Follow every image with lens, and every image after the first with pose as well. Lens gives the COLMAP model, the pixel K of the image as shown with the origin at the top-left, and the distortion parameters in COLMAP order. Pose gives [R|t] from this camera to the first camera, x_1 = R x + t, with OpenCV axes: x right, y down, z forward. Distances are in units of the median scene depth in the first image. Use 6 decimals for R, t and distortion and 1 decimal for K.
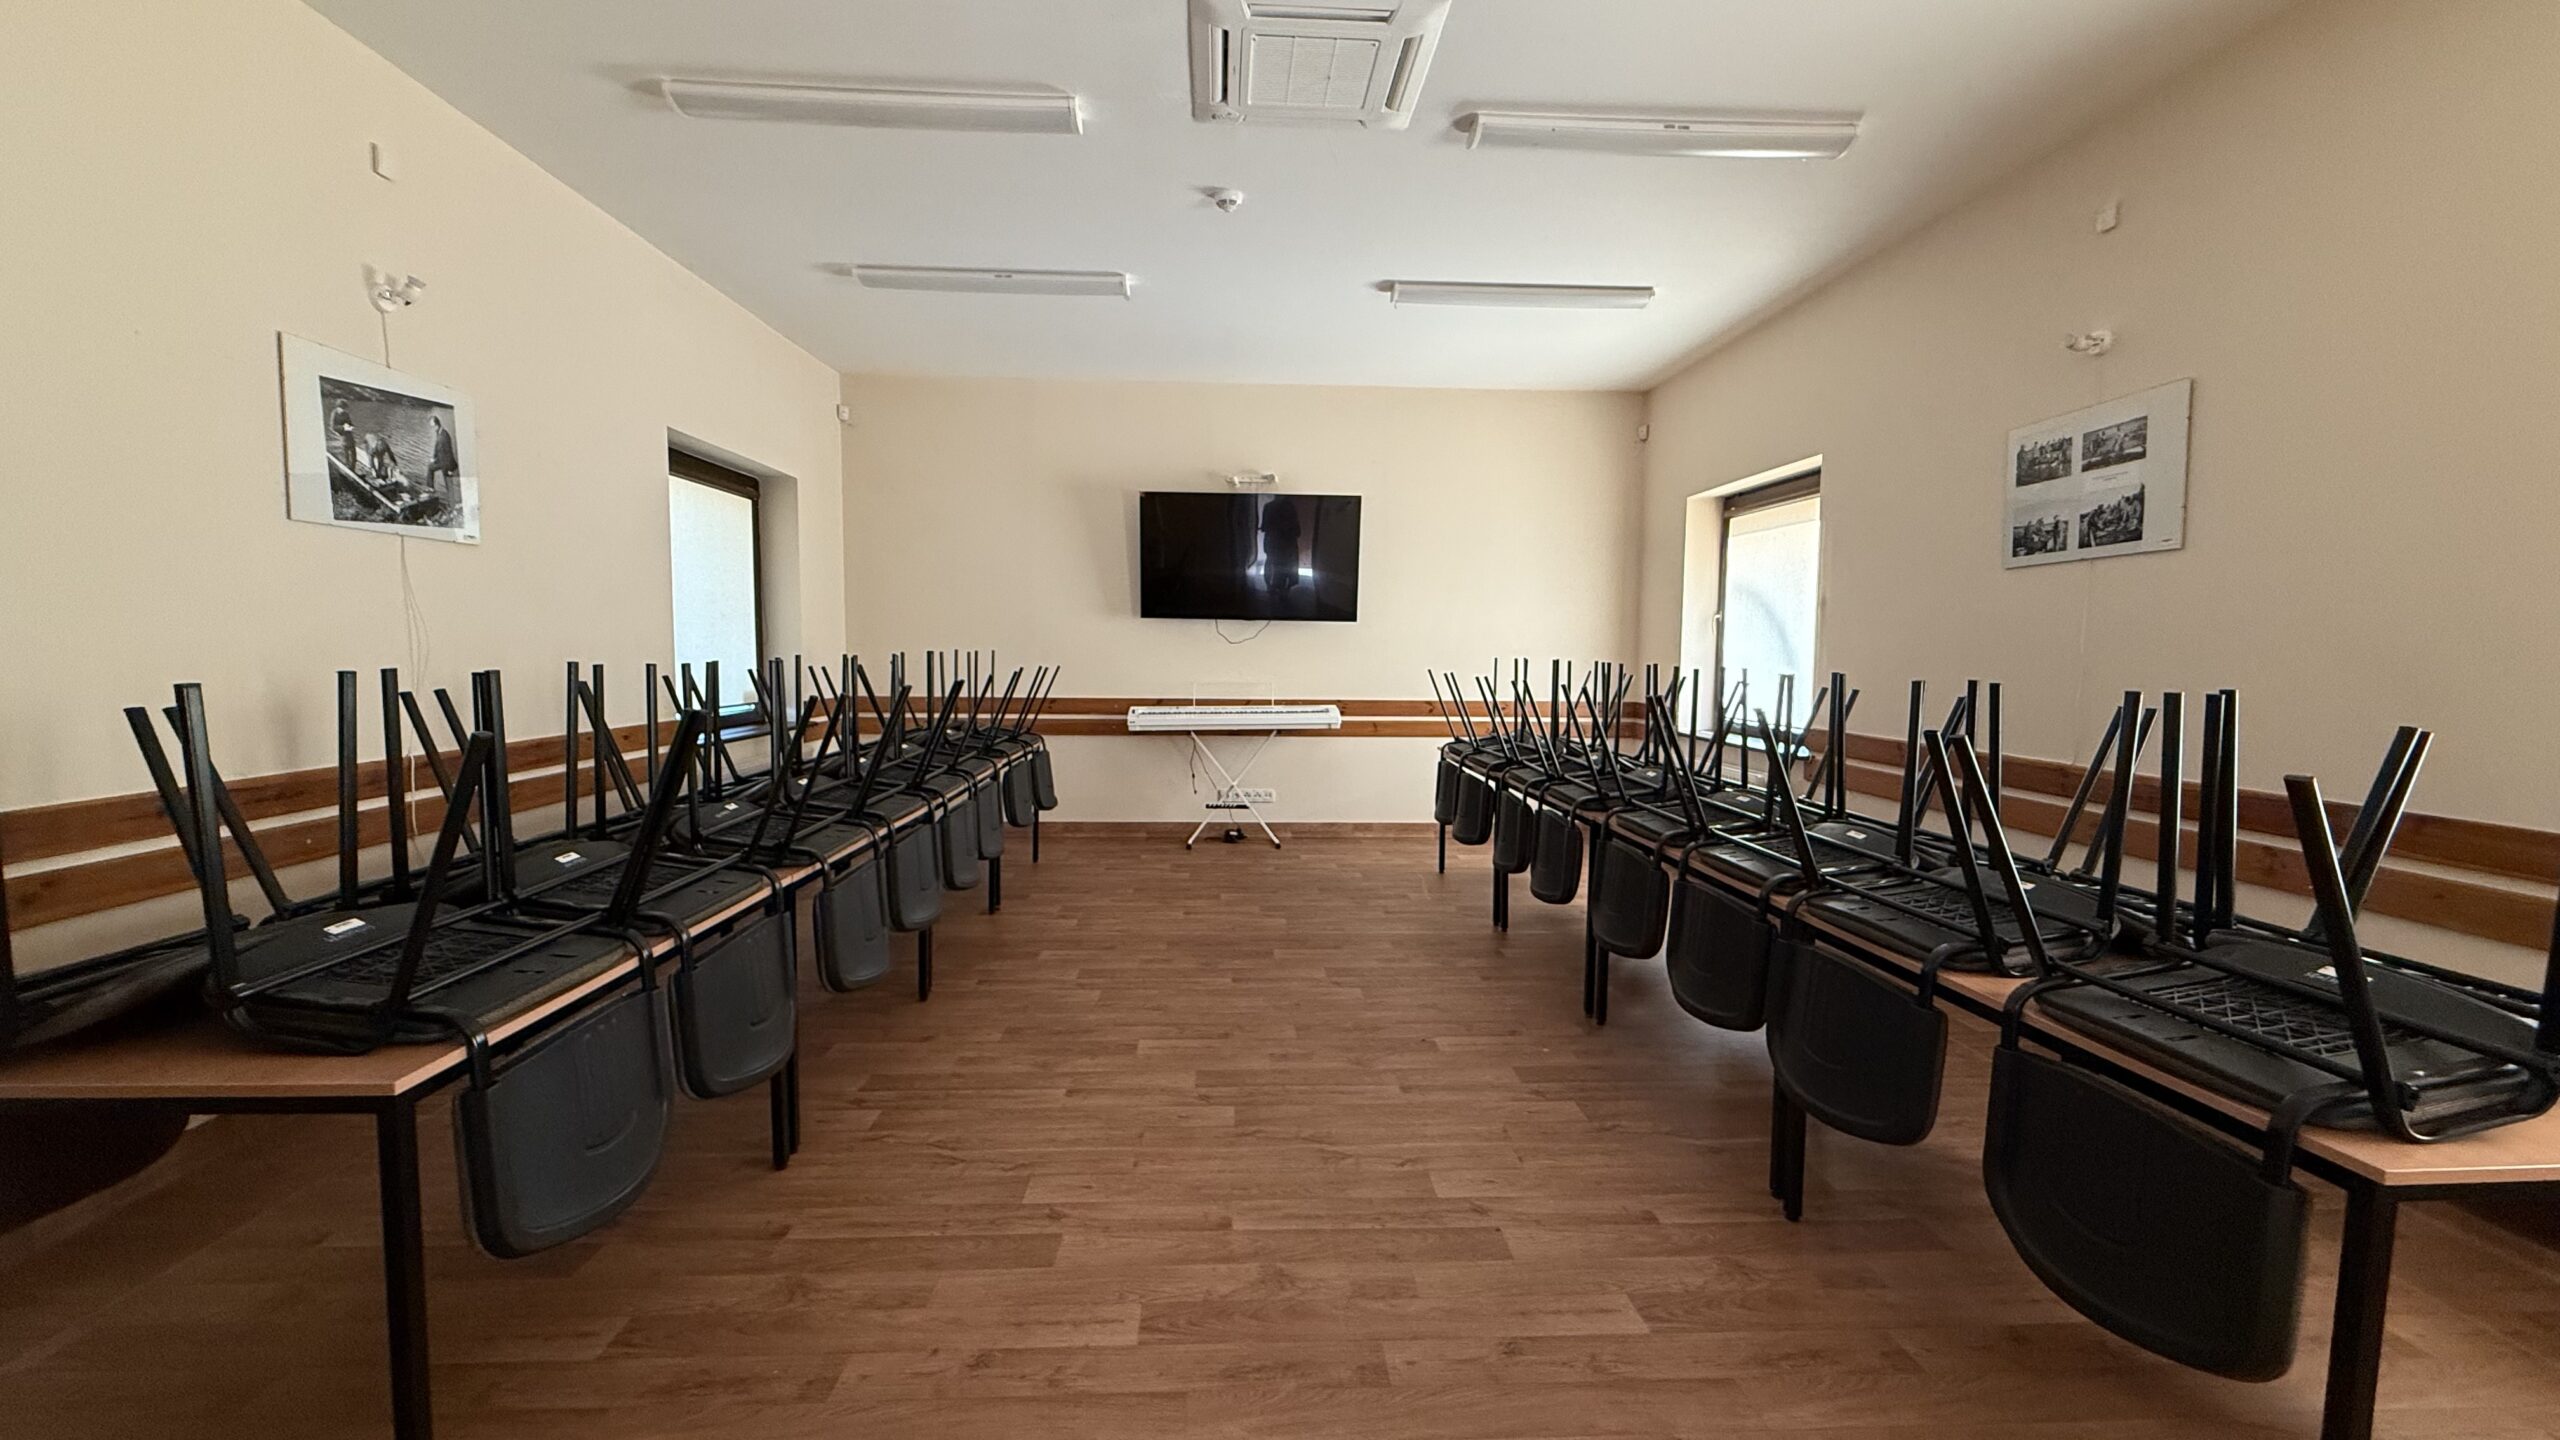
lens RADIAL K [[1018.6, 0, 1275.7], [0, 1018.6, 716.3], [0, 0, 1]] dist [0.003290, -0.000215]
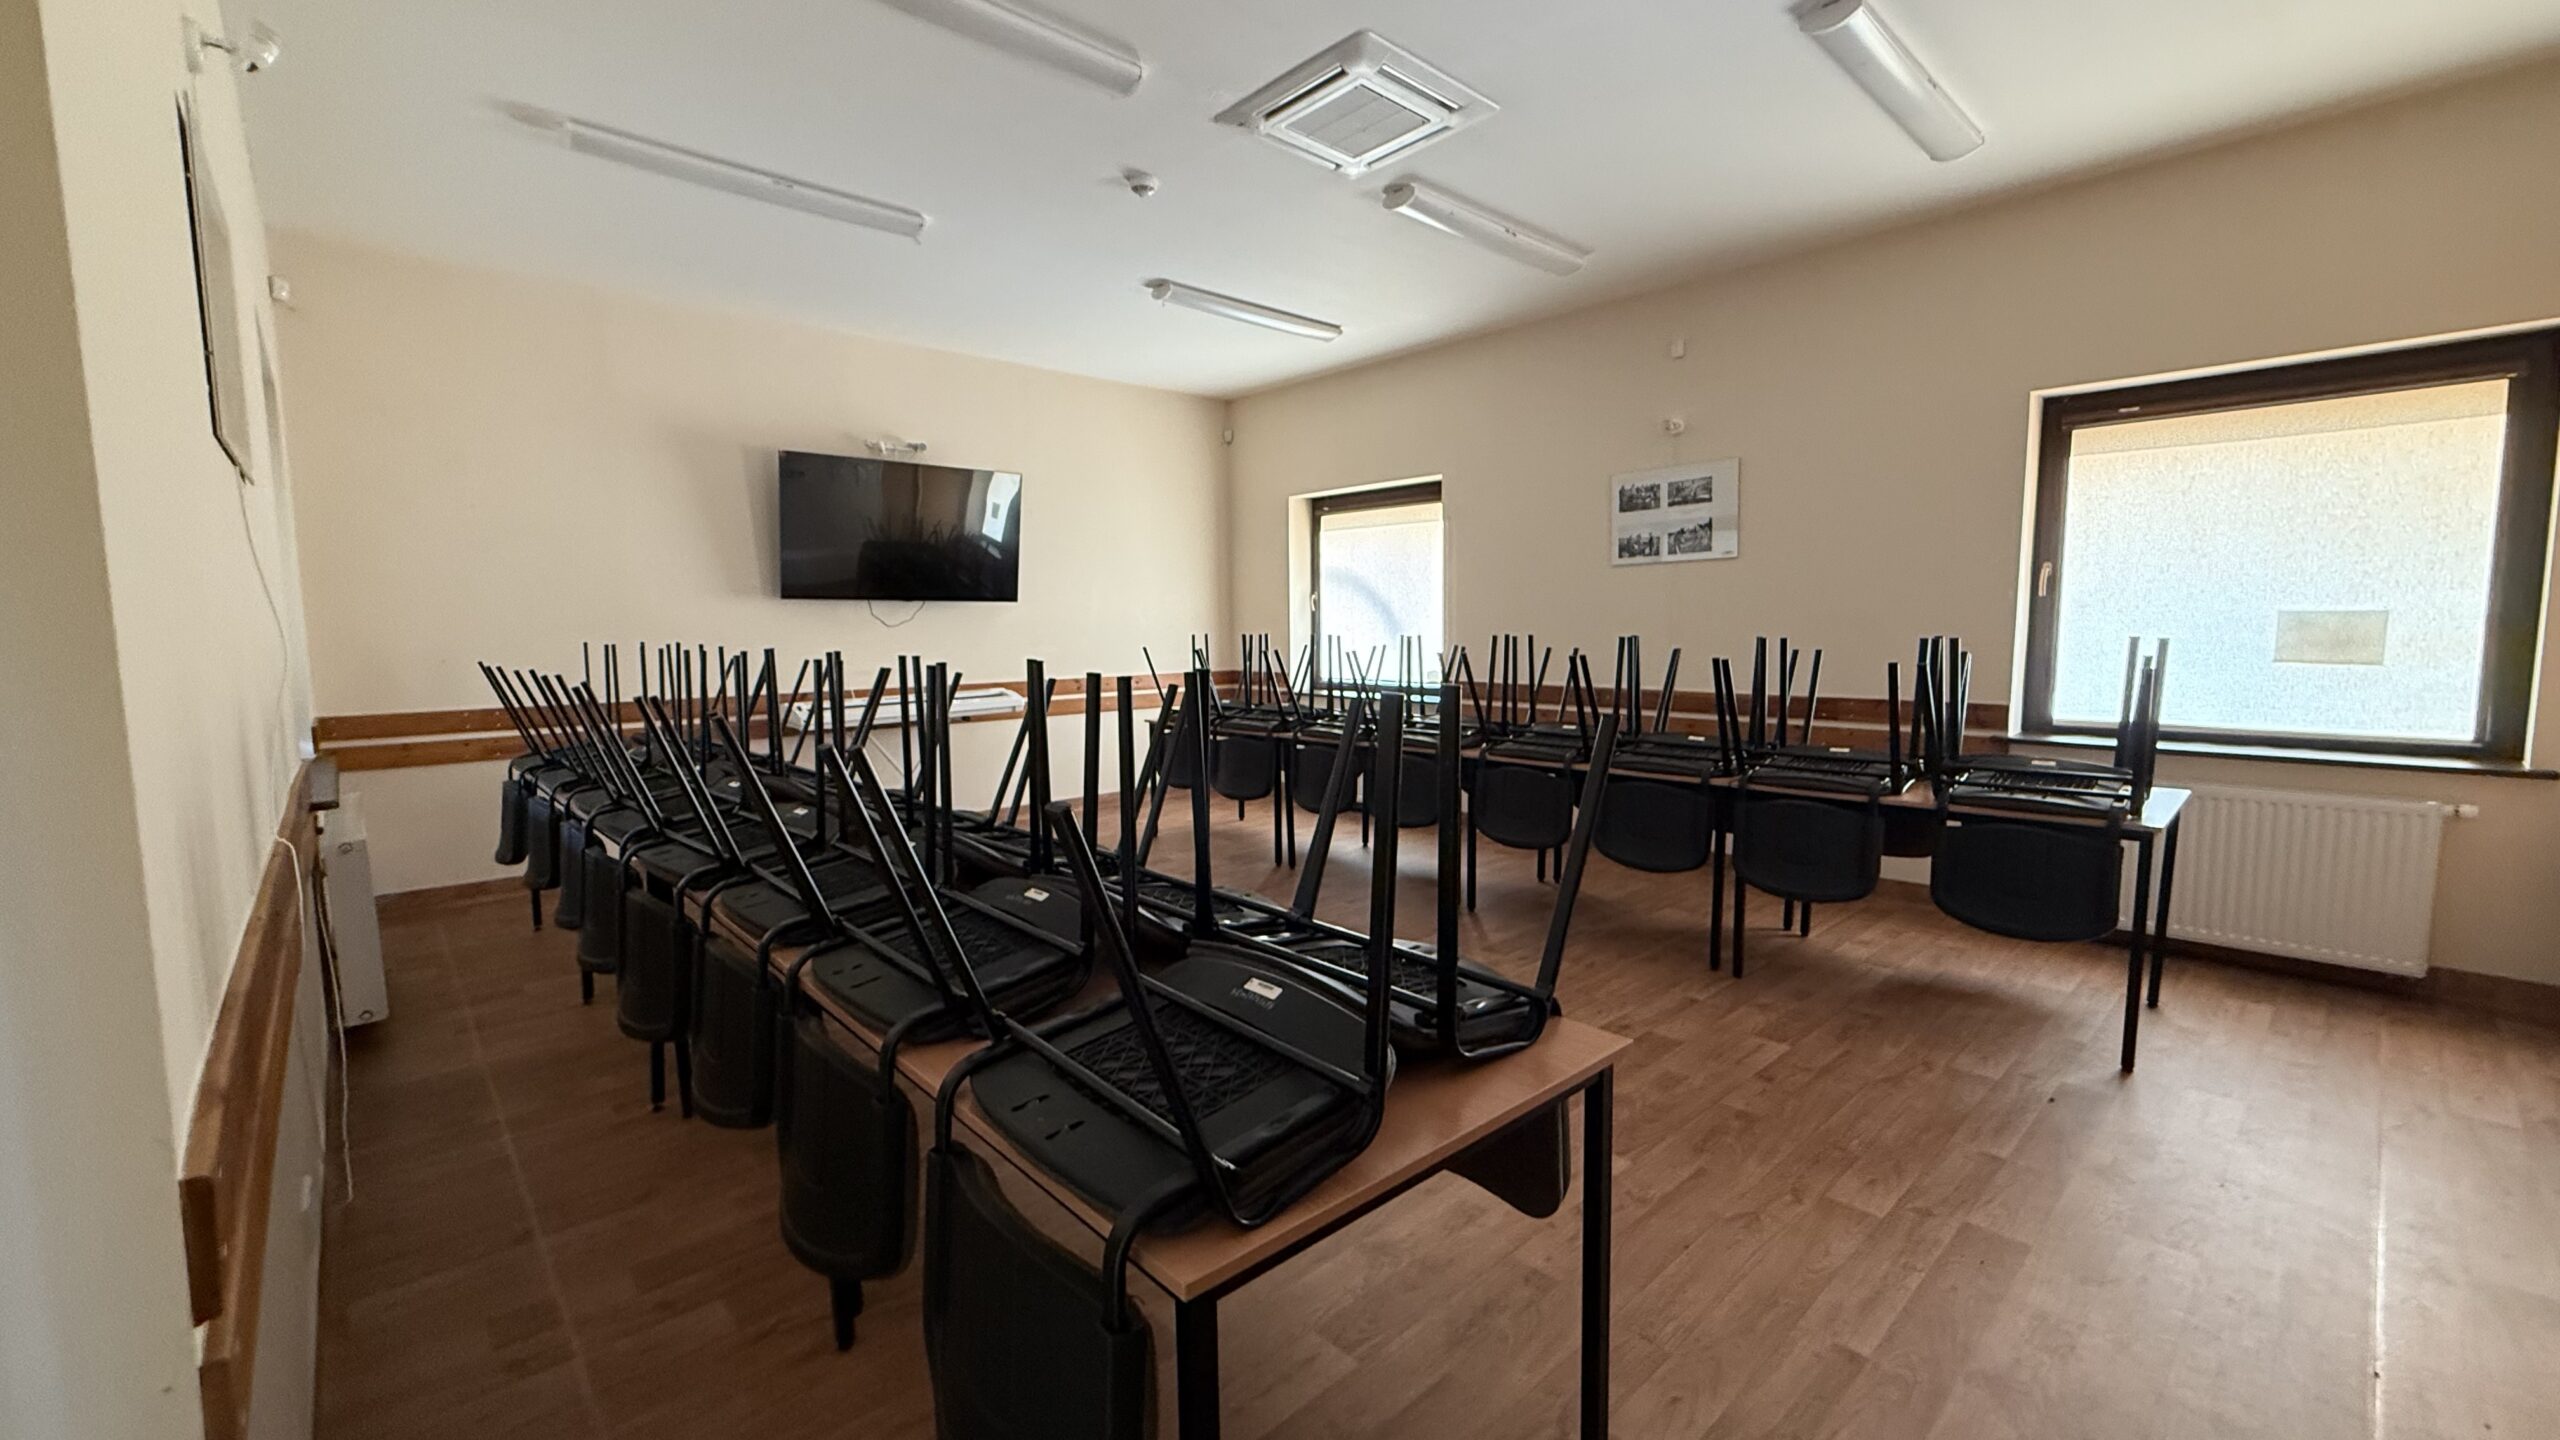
lens RADIAL K [[1018.6, 0, 1281.2], [0, 1018.6, 721.9], [0, 0, 1]] dist [0.003290, -0.000215]
pose [[0.766730, -0.083012, 0.636580, -0.667378], [0.064442, 0.996548, 0.052336, -0.024199], [-0.638727, 0.000894, 0.769433, 0.147604]]
